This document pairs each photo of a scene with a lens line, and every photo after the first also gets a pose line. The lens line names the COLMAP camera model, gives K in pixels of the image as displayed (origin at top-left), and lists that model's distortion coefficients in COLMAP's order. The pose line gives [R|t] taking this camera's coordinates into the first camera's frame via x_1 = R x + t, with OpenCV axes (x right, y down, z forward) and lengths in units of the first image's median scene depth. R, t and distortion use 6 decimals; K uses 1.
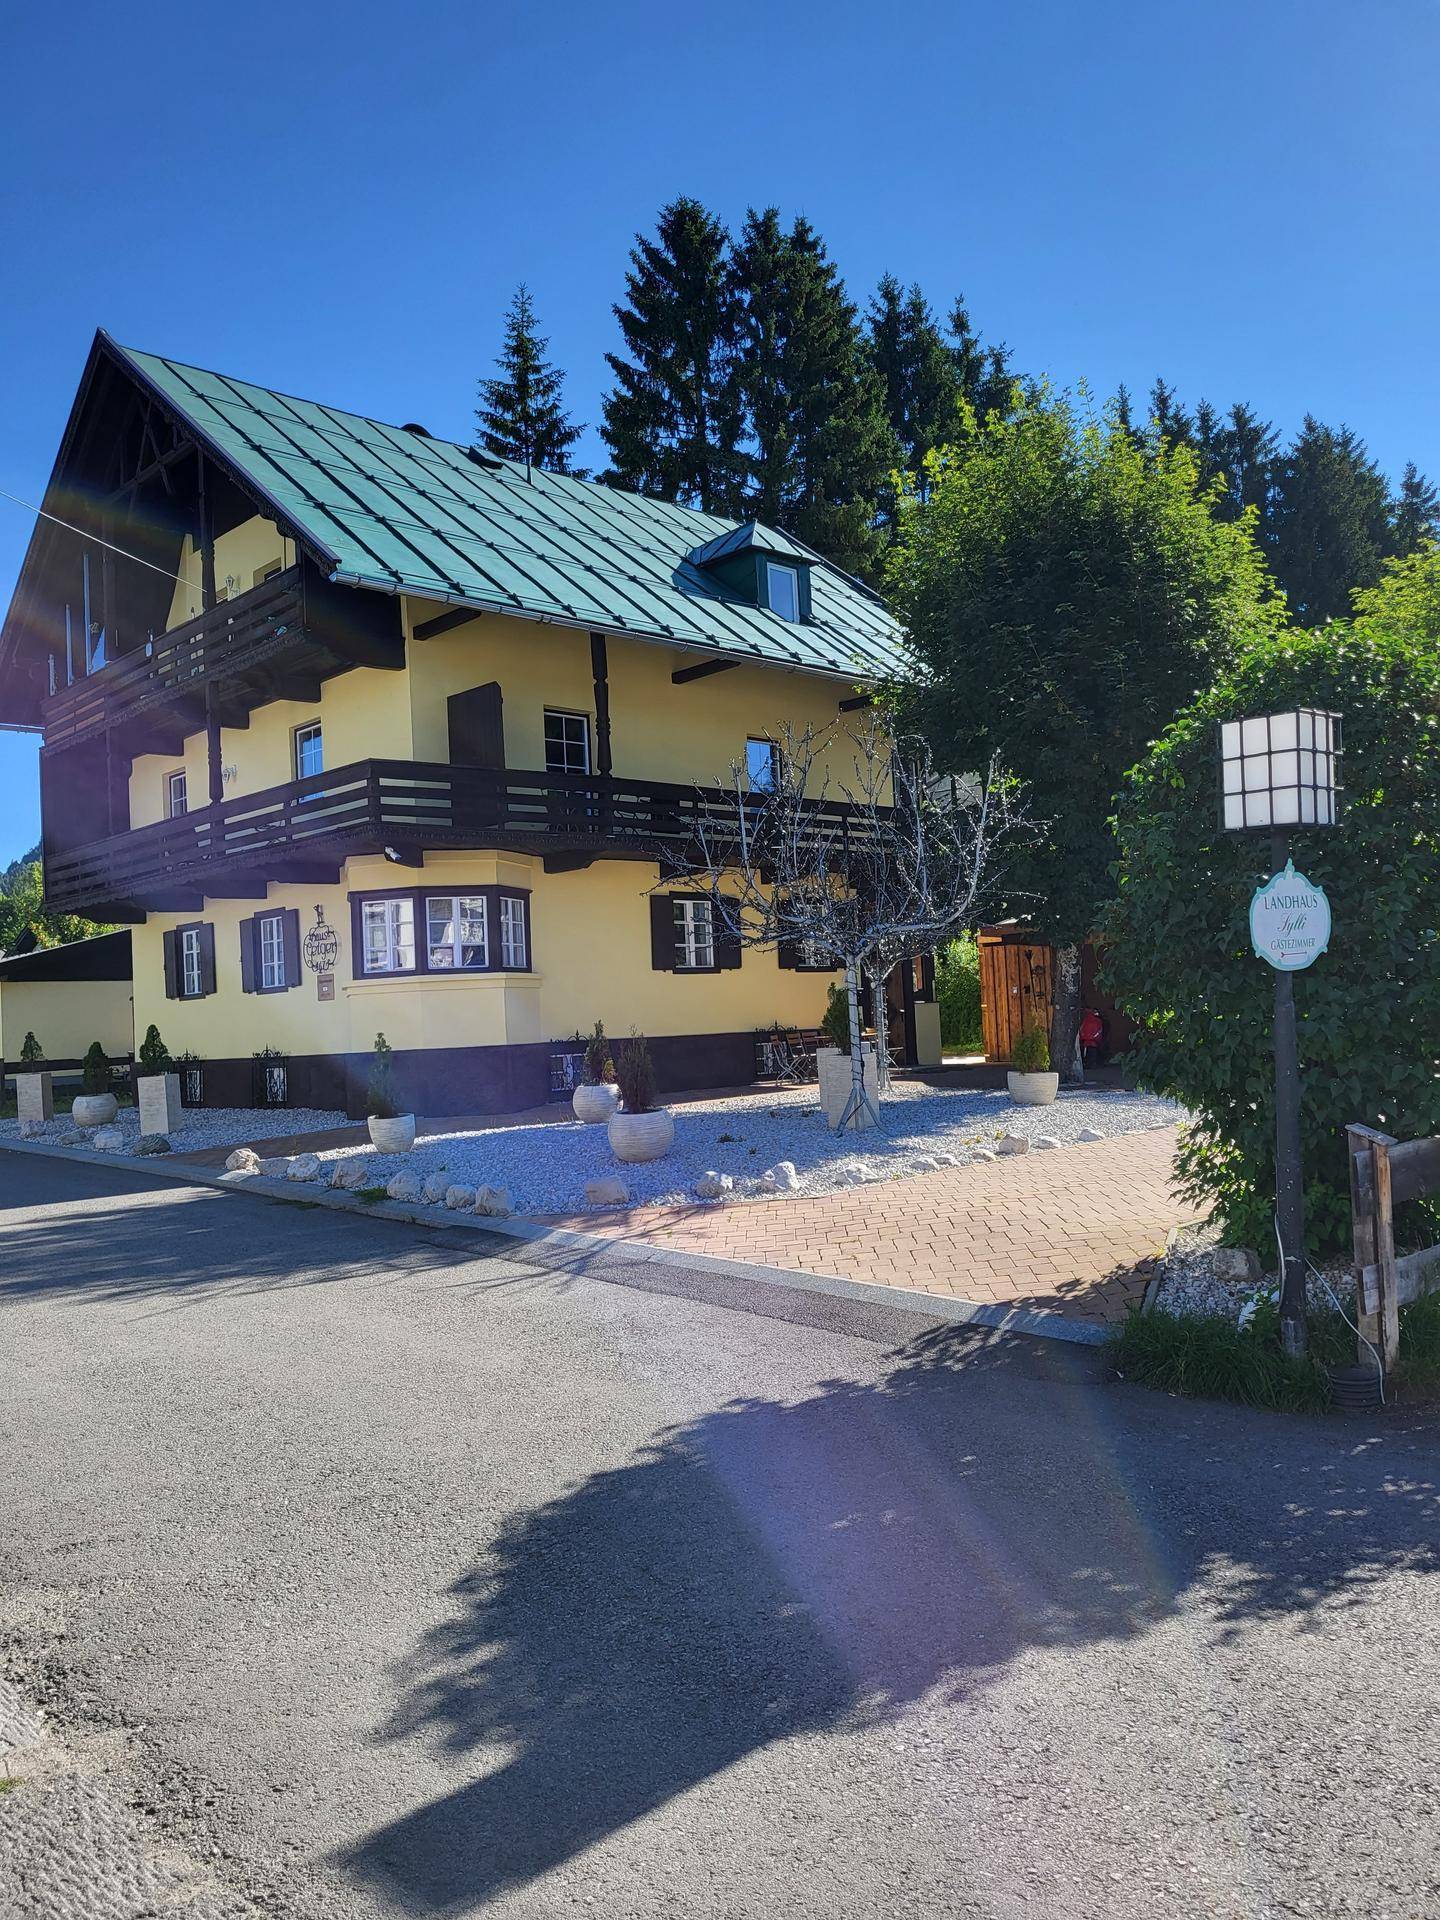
lens RADIAL K [[1431.0, 0, 730.4], [0, 1431.0, 950.7], [0, 0, 1]] dist [0.057120, -0.038666]
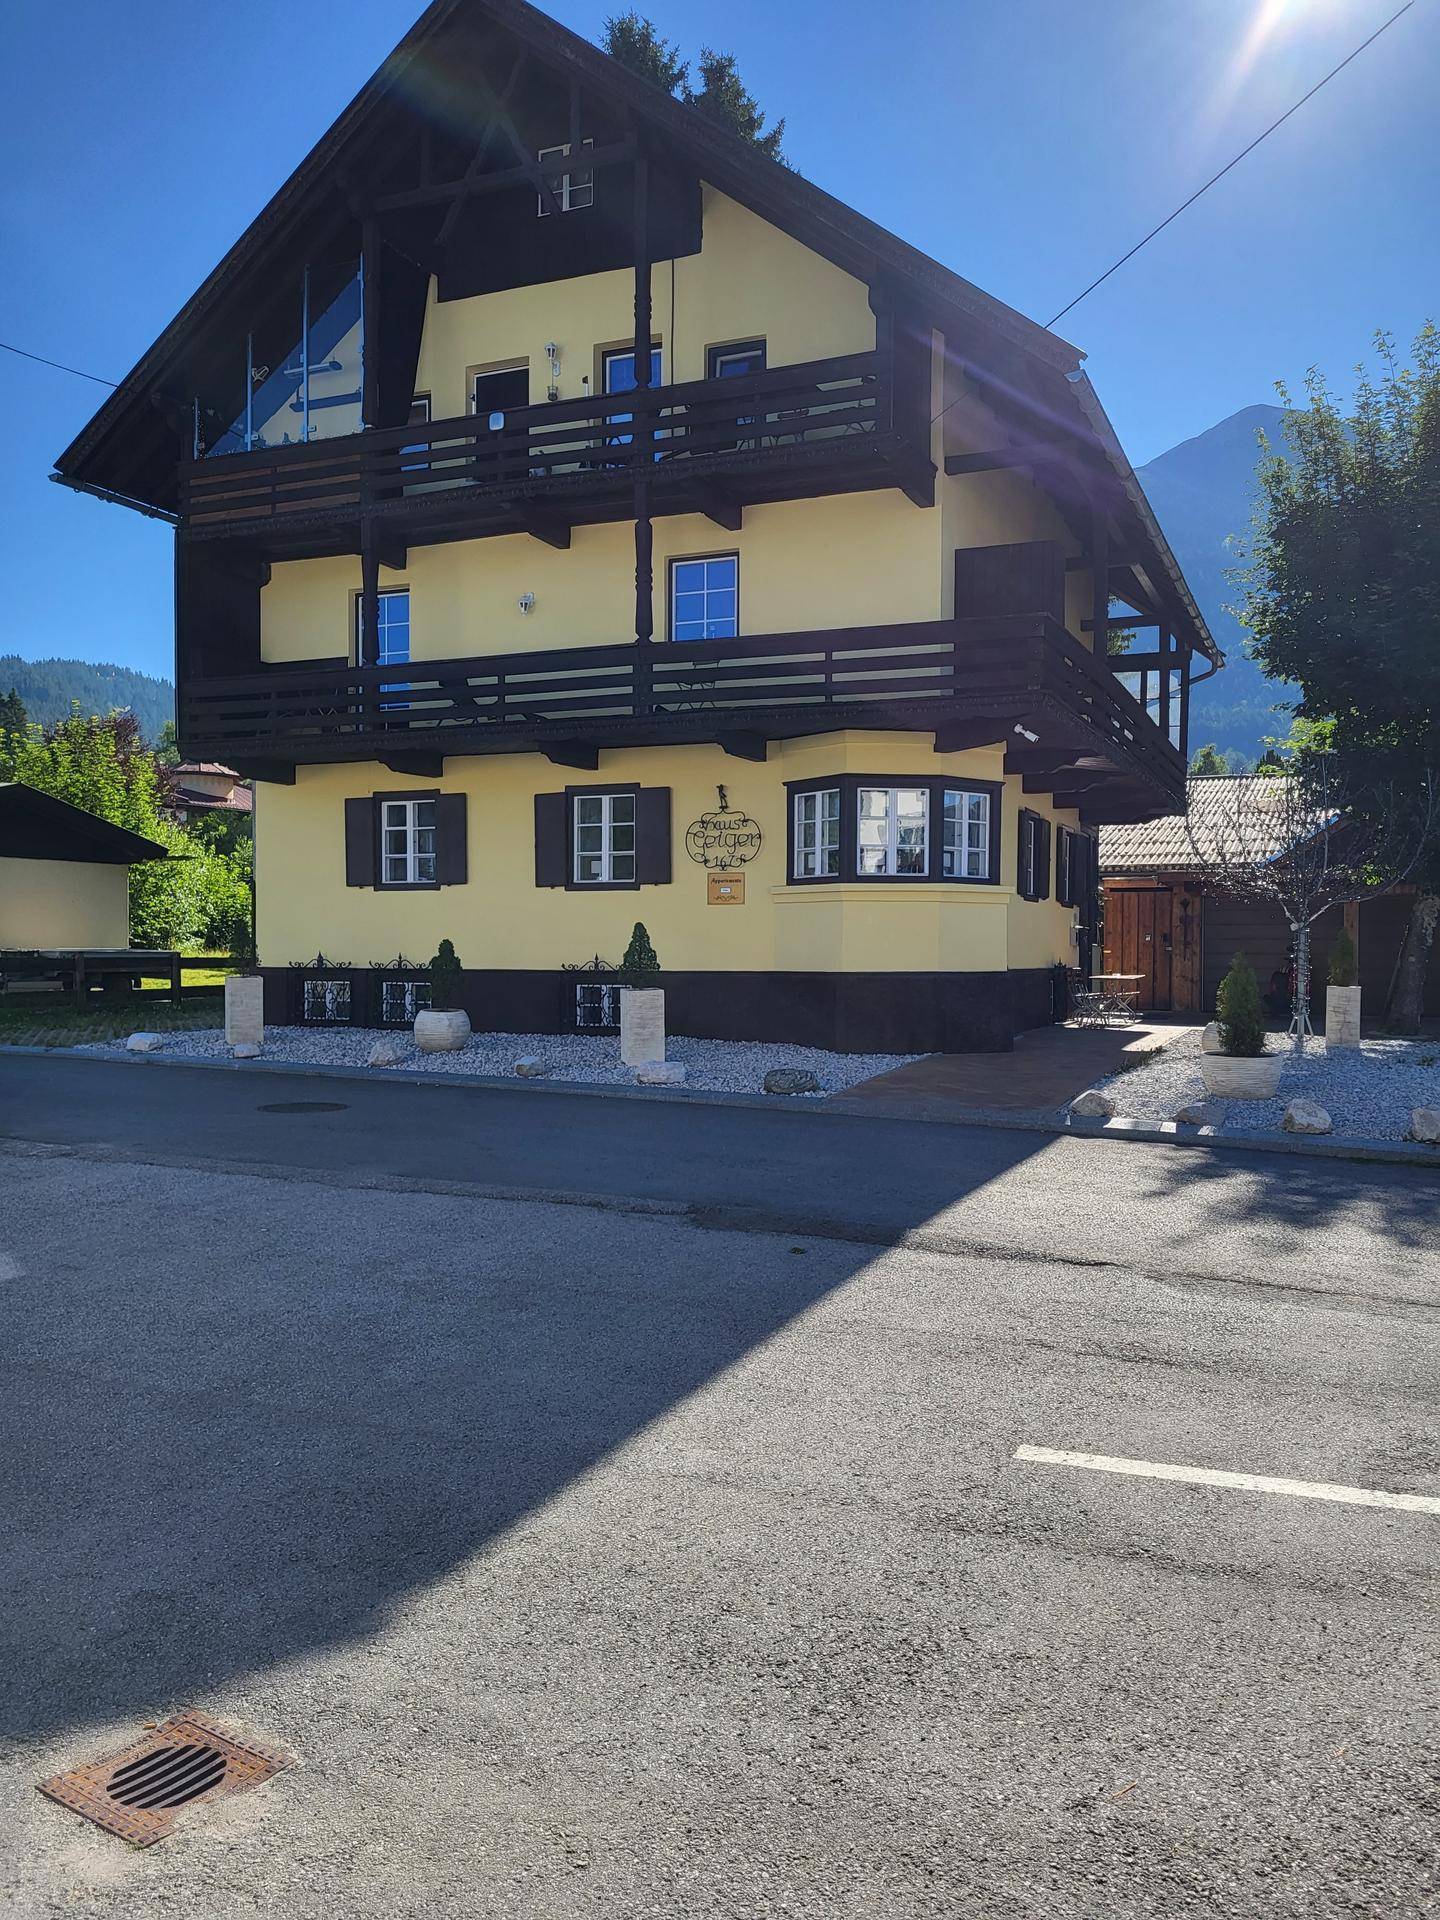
lens RADIAL K [[1431.0, 0, 729.6], [0, 1431.0, 958.4], [0, 0, 1]] dist [0.057120, -0.038666]
pose [[0.920569, 0.051142, 0.387217, -0.568293], [-0.069479, 0.997021, 0.033497, 0.036260], [-0.384350, -0.057739, 0.921380, 0.247196]]
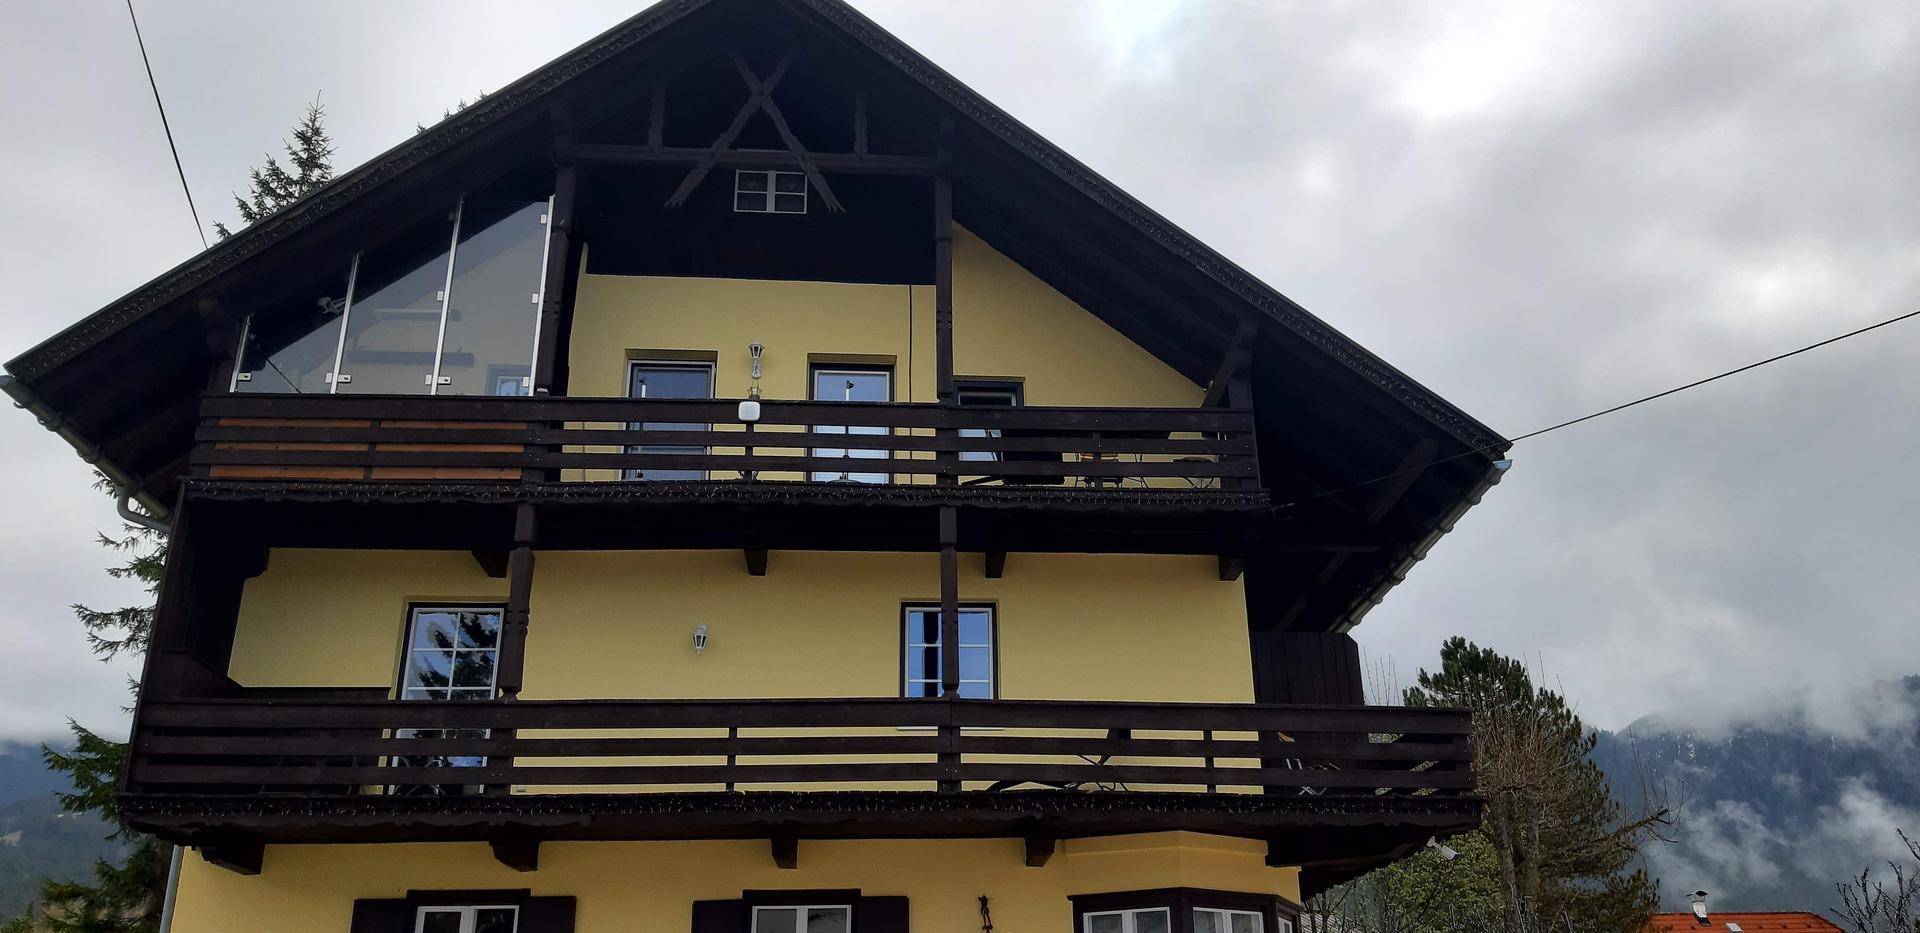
lens RADIAL K [[1462.0, 0, 949.0], [0, 1462.0, 465.7], [0, 0, 1]] dist [0.039402, -0.027091]
pose [[0.648065, 0.334596, 0.684148, -0.752090], [-0.054353, 0.916350, -0.396672, 0.045994], [-0.759643, 0.219883, 0.612040, 0.575362]]
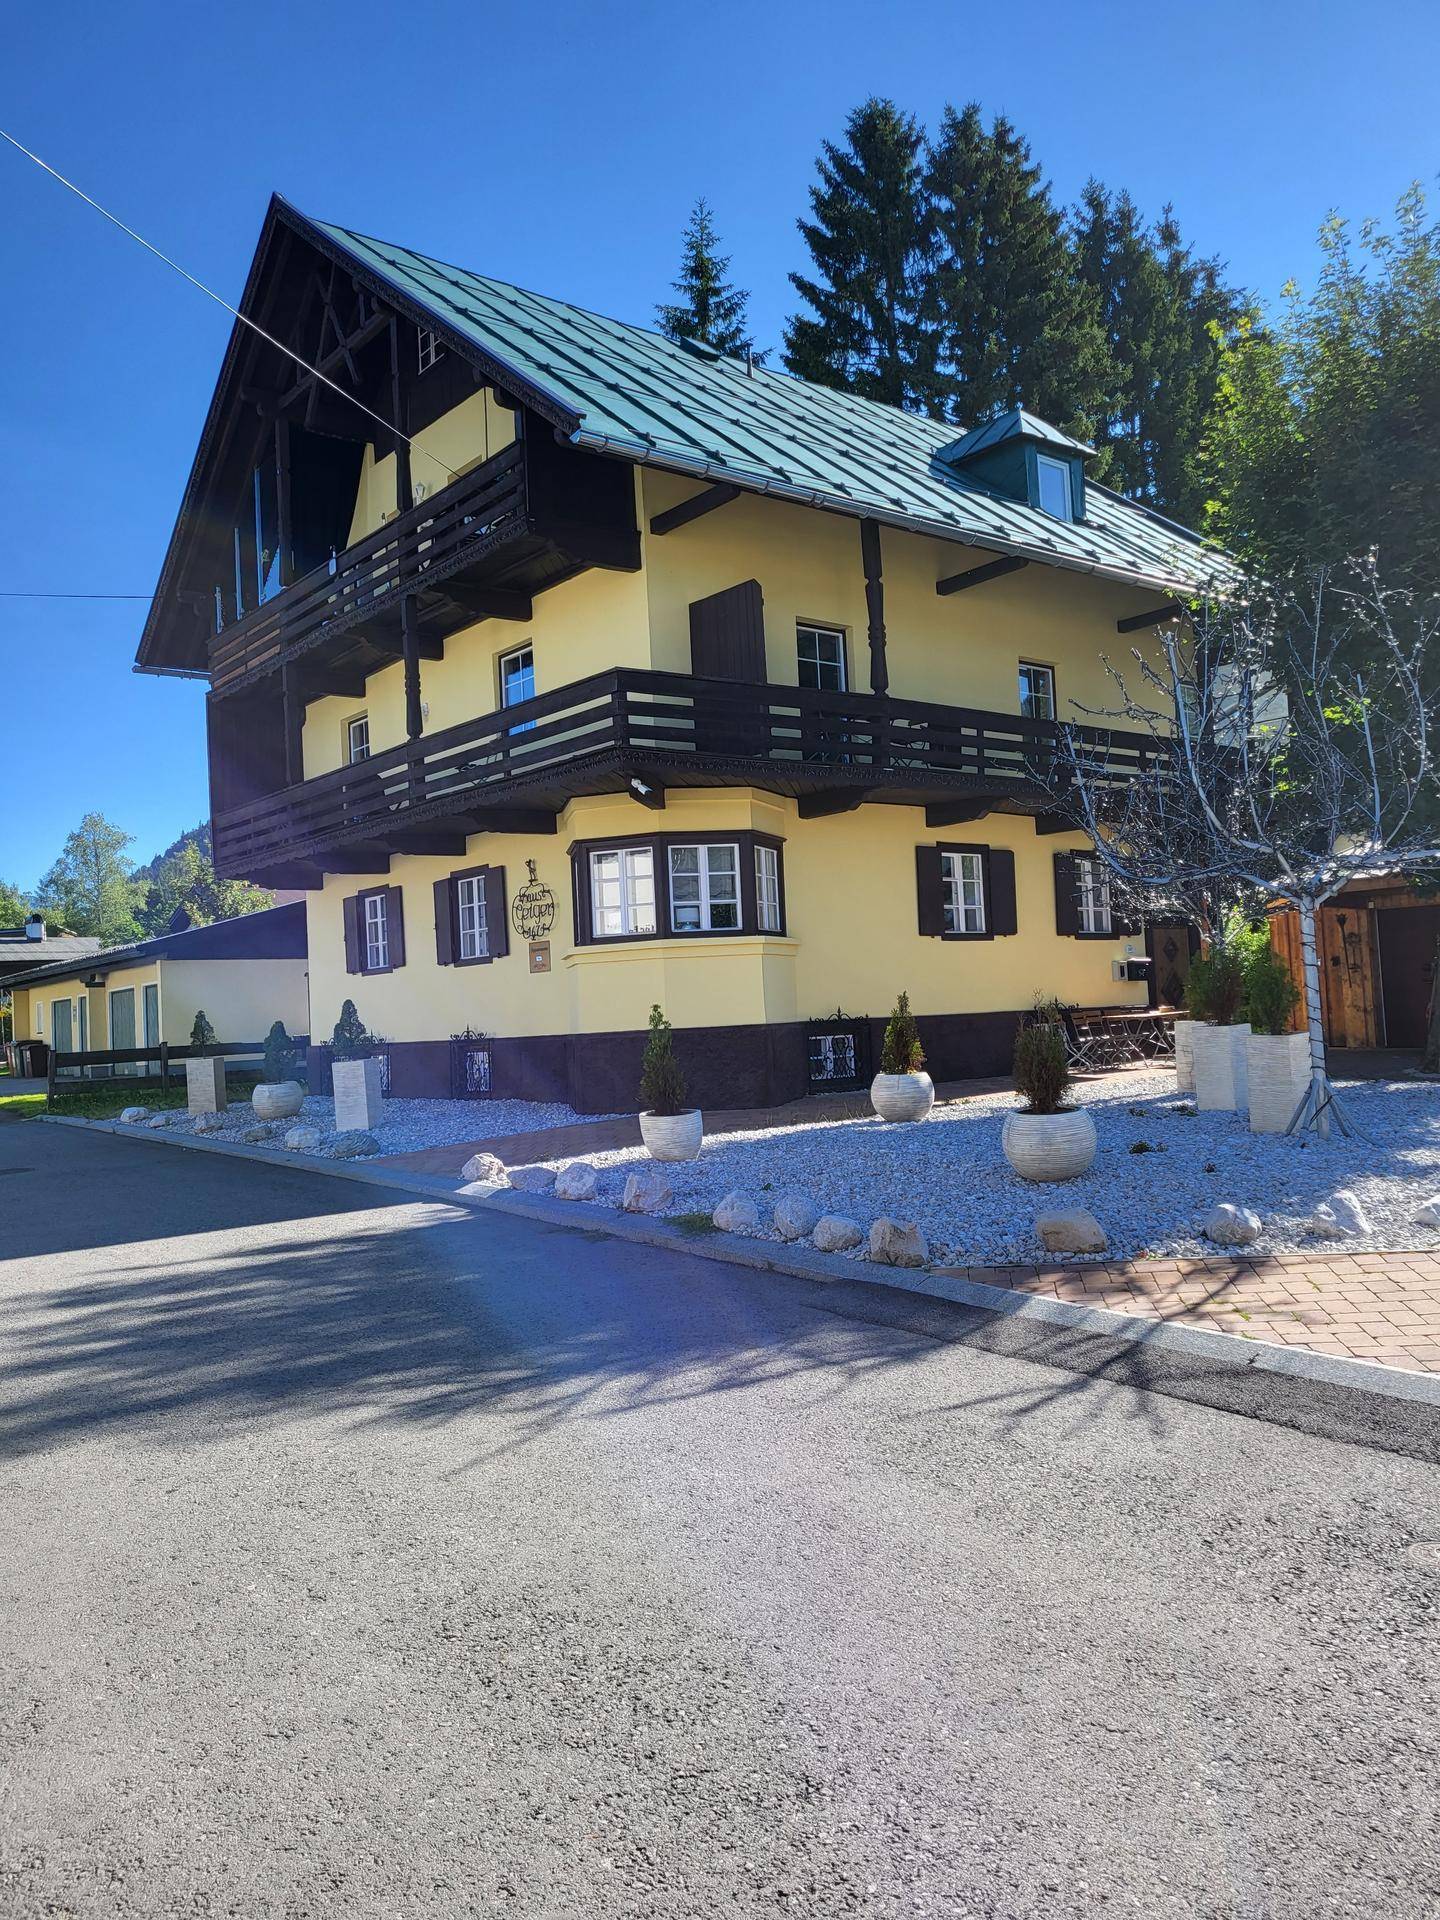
lens RADIAL K [[1431.0, 0, 743.0], [0, 1431.0, 939.8], [0, 0, 1]] dist [0.057120, -0.038666]
pose [[0.997227, -0.005283, -0.074234, -0.095801], [0.005344, 0.999986, 0.000635, 0.015034], [0.074229, -0.001030, 0.997241, 0.160960]]
